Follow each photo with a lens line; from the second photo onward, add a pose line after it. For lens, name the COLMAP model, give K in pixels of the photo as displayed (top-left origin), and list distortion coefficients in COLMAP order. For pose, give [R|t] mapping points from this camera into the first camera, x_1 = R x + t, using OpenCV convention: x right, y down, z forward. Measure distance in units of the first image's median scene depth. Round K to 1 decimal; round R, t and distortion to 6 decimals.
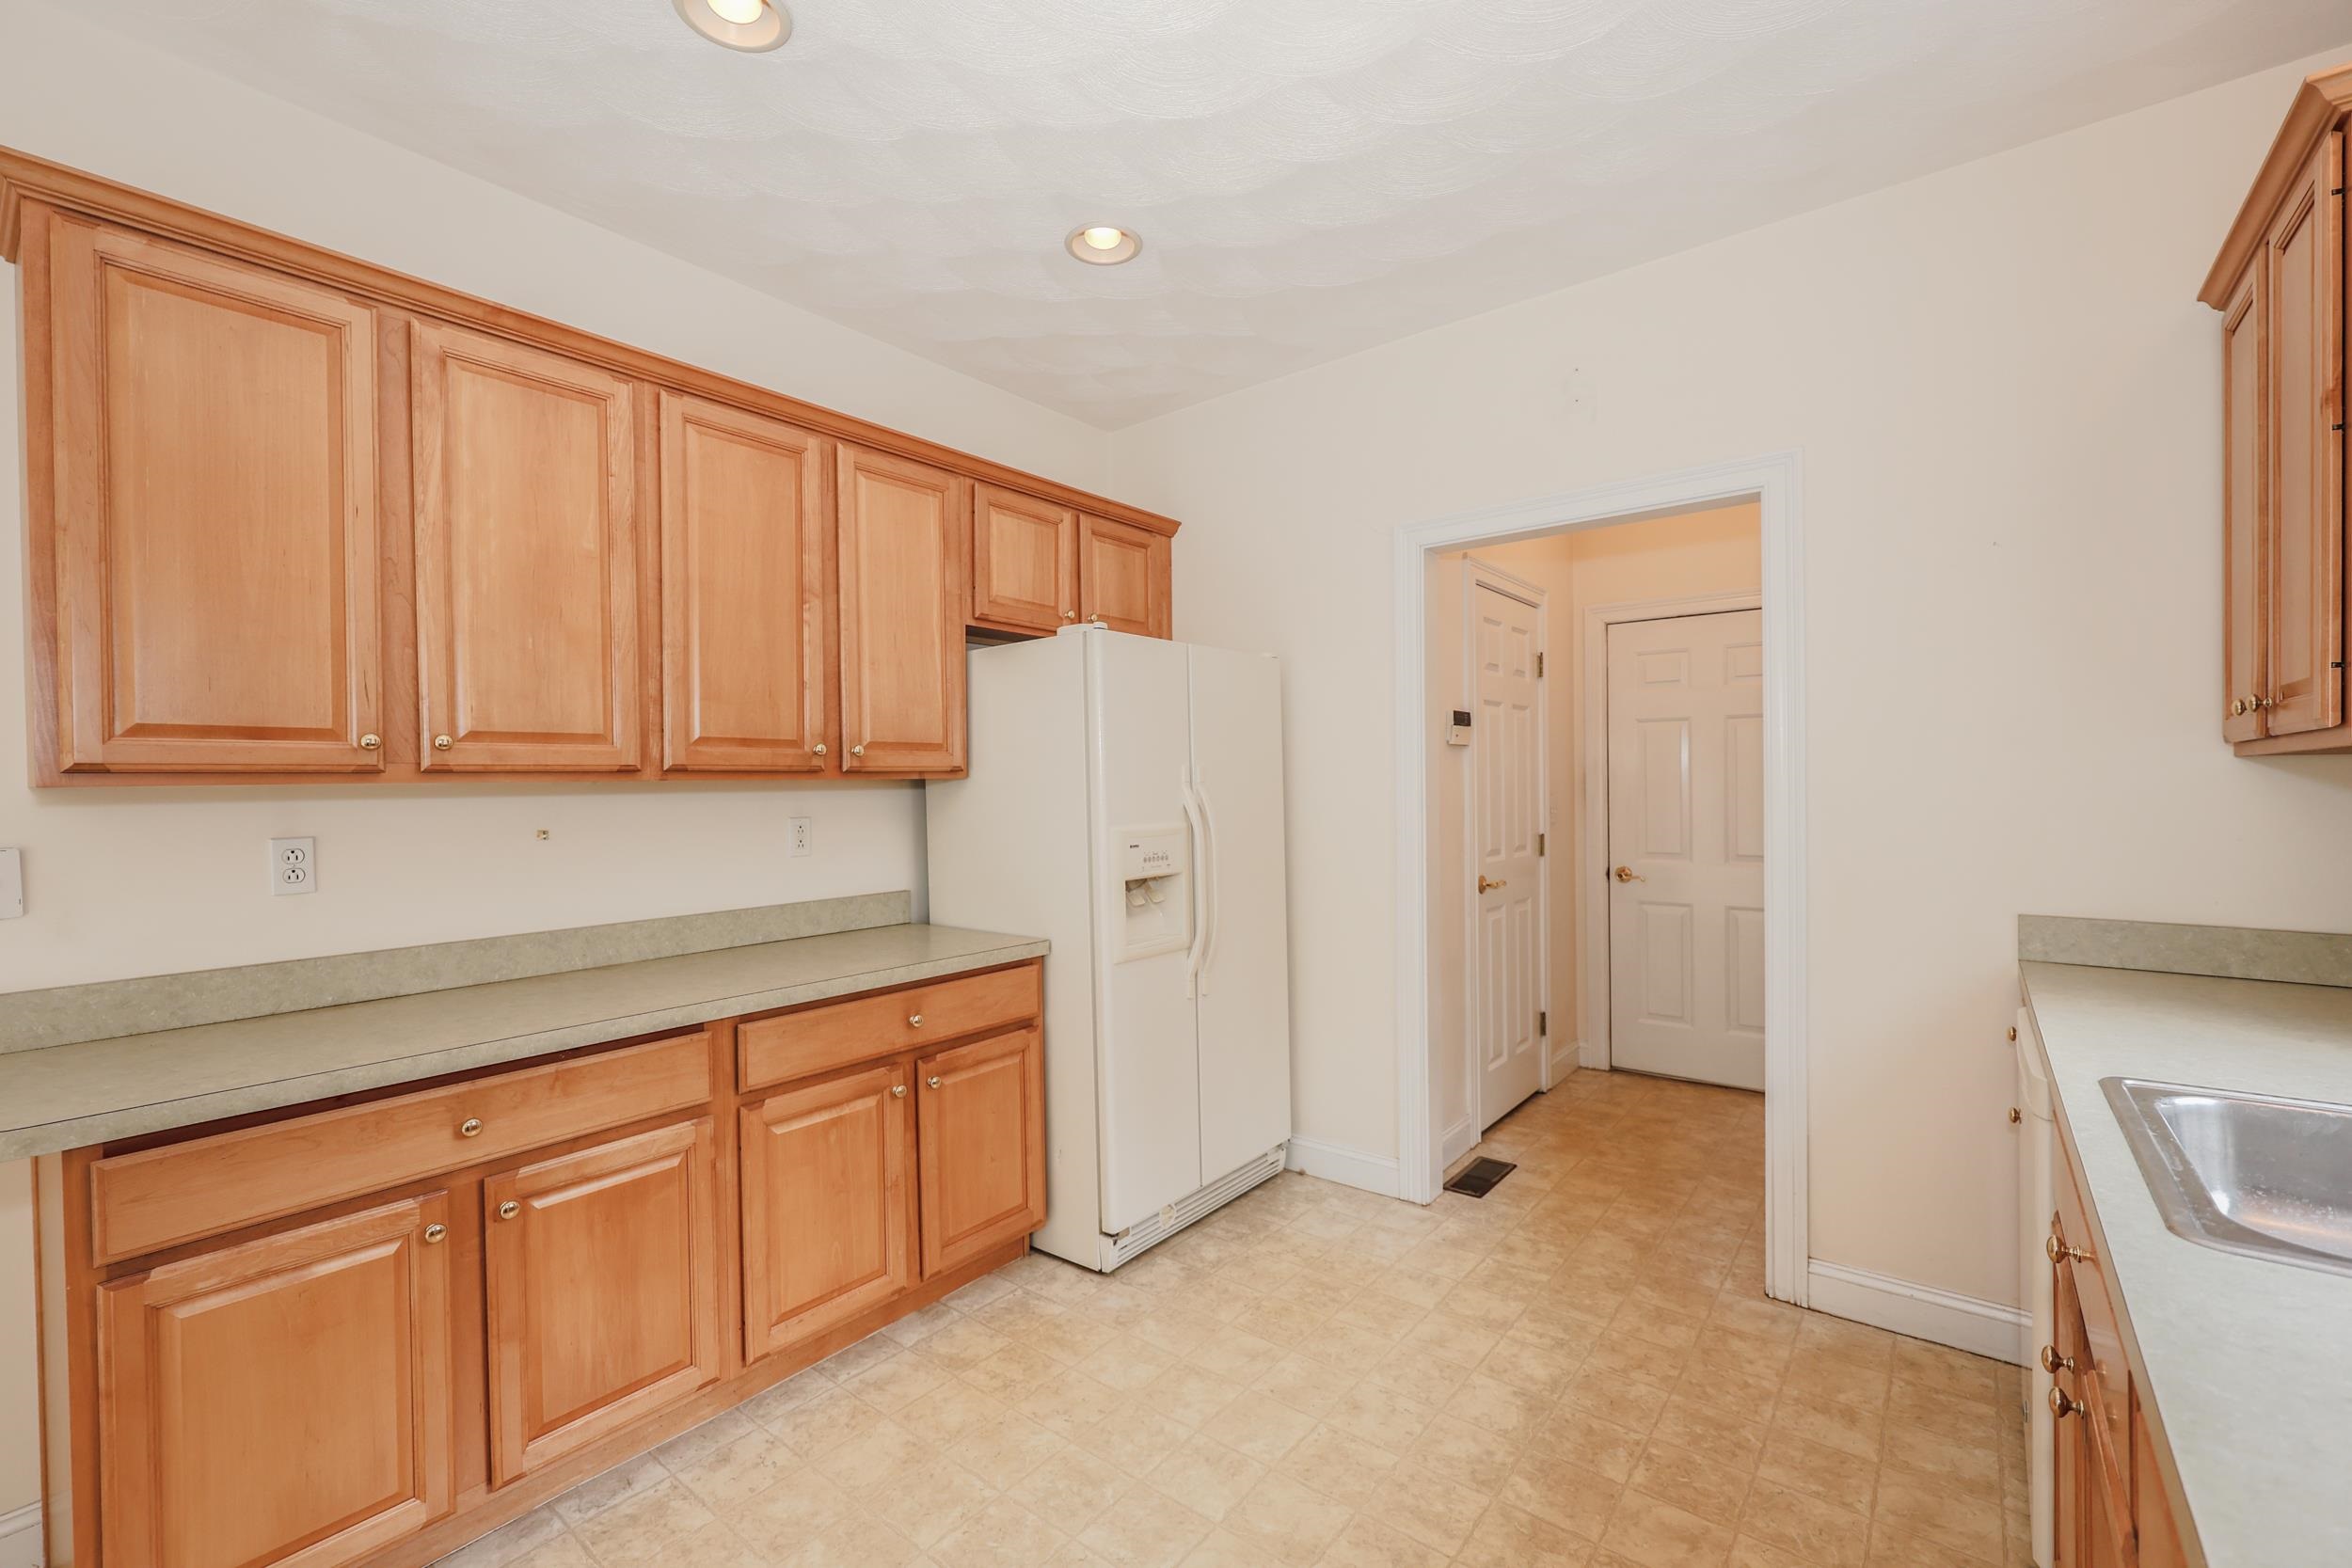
lens RADIAL K [[980.1, 0, 1162.3], [0, 980.1, 793.4], [0, 0, 1]] dist [0.002185, 0.000056]
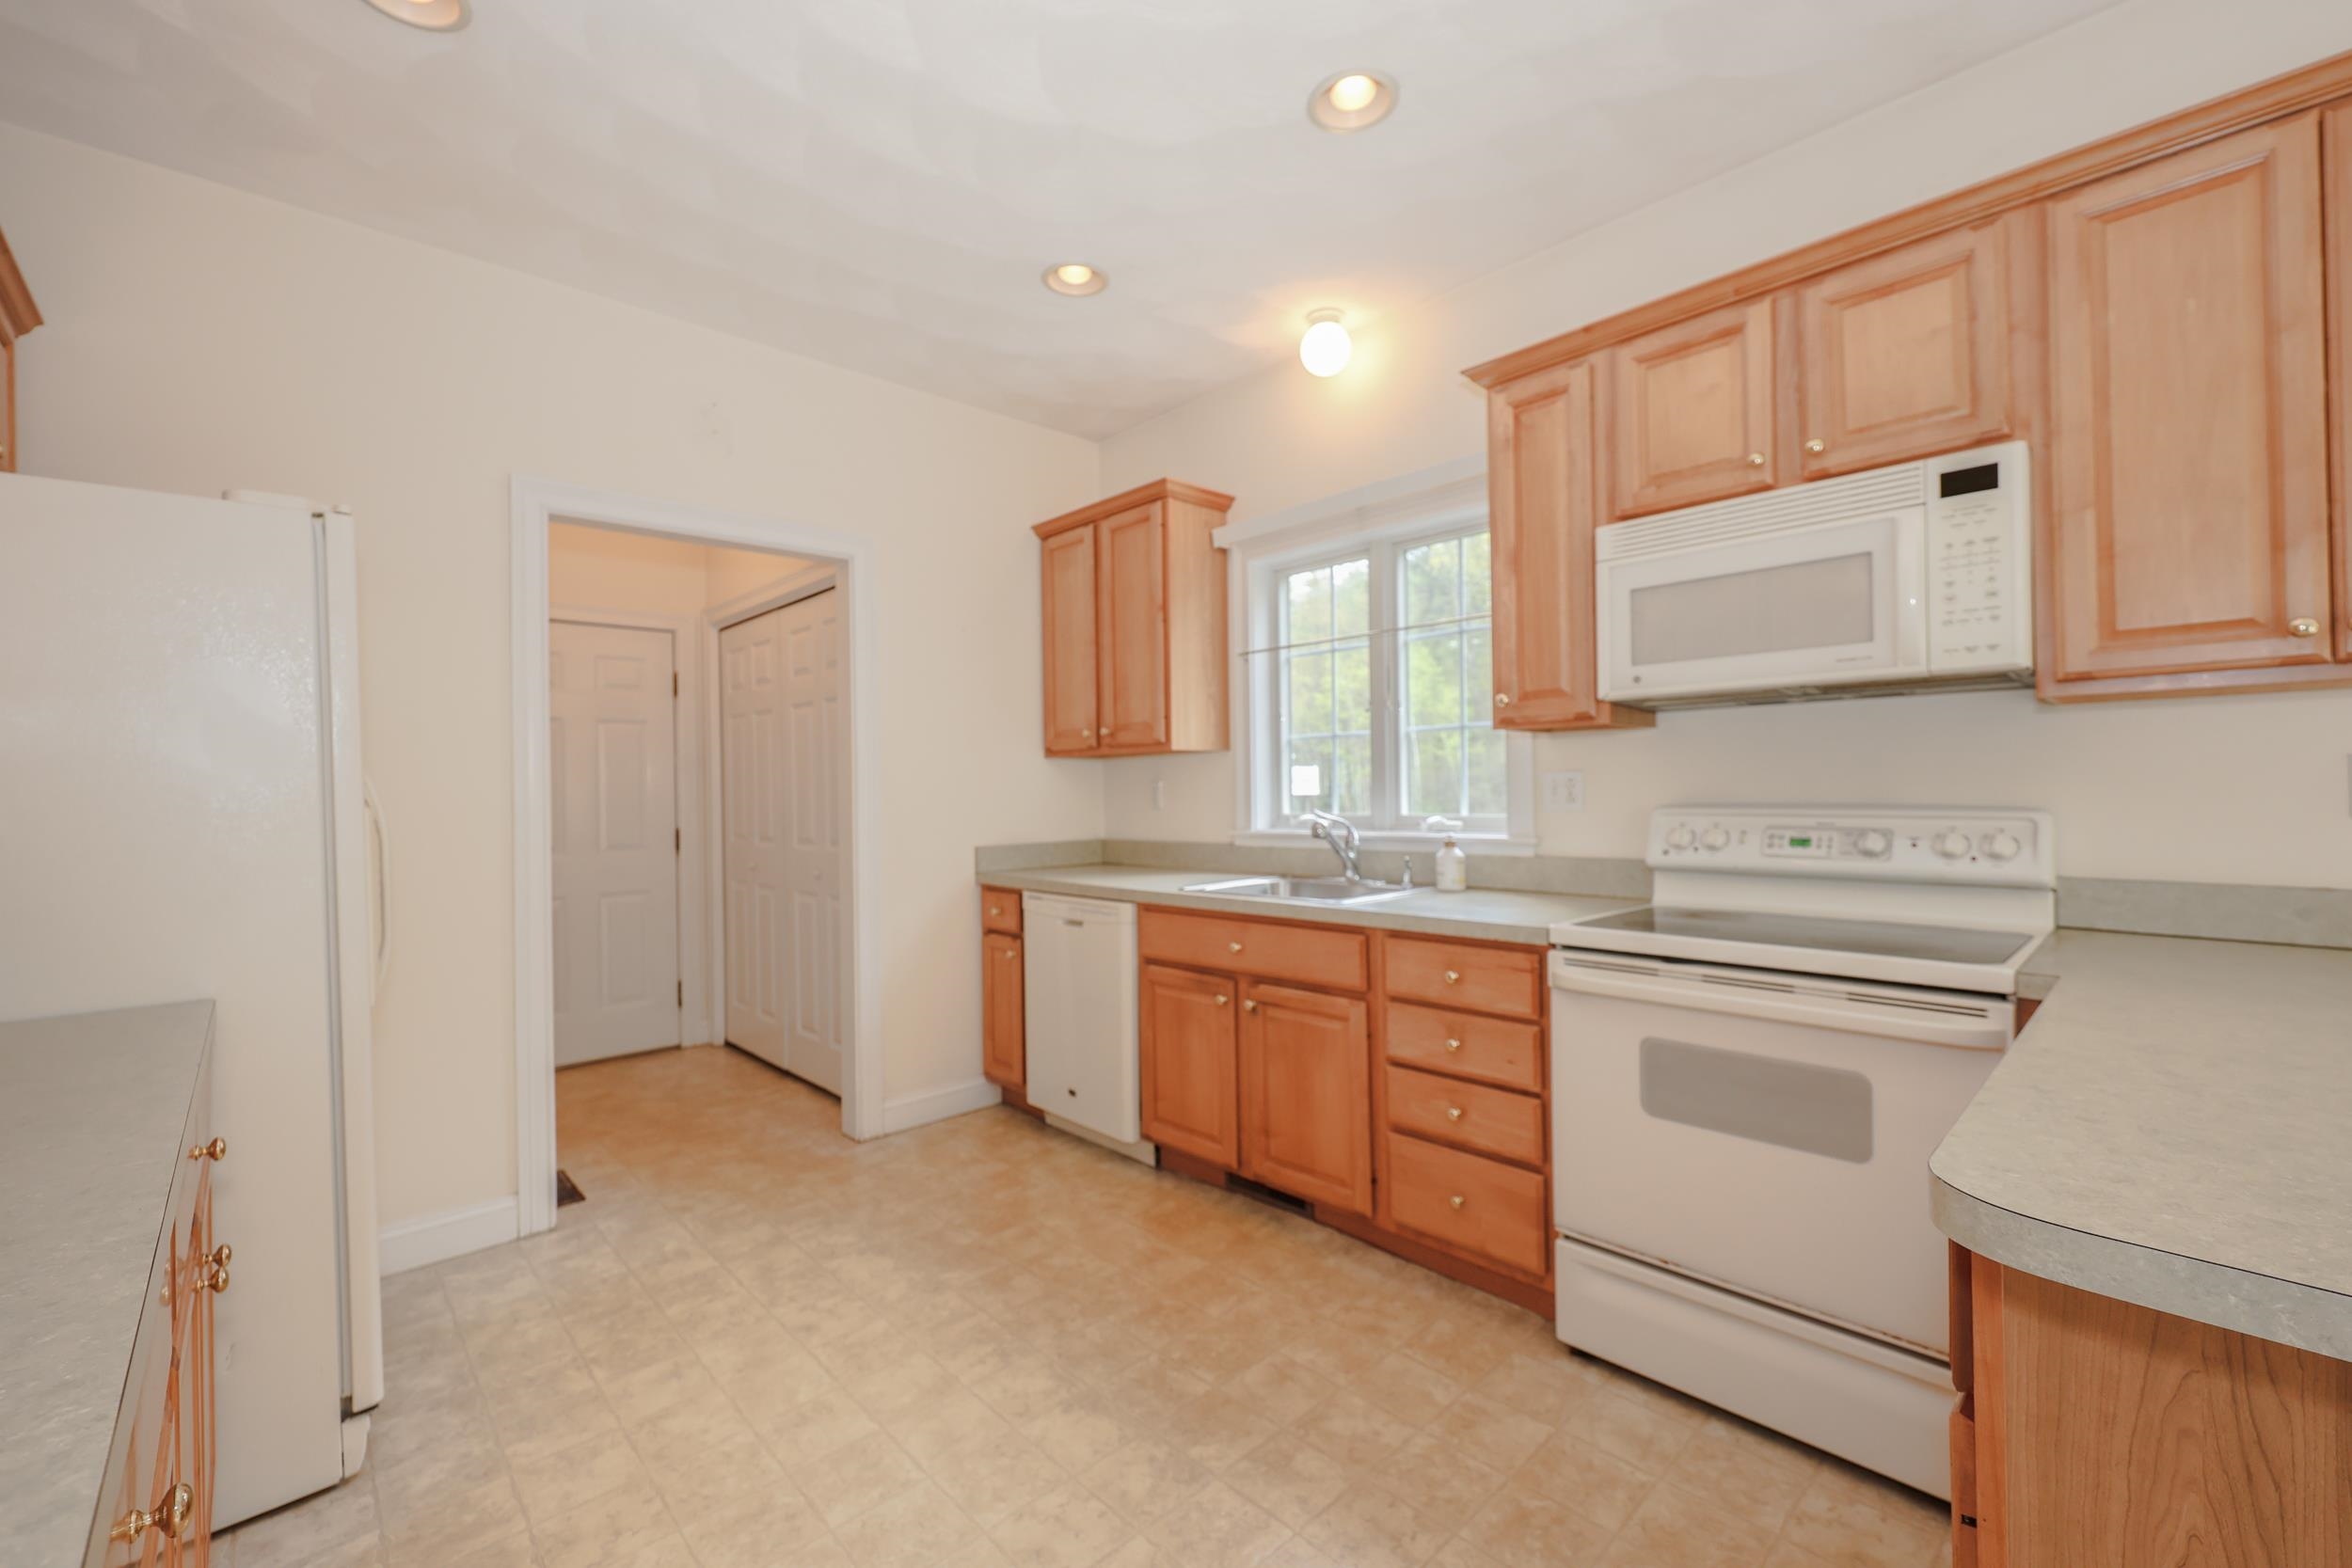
lens RADIAL K [[980.1, 0, 1162.3], [0, 980.1, 793.4], [0, 0, 1]] dist [0.002185, 0.000056]
pose [[0.144936, 0.005431, 0.989426, -0.649485], [0.021360, 0.999735, -0.008617, 0.041744], [-0.989210, 0.022383, 0.144781, 0.349596]]
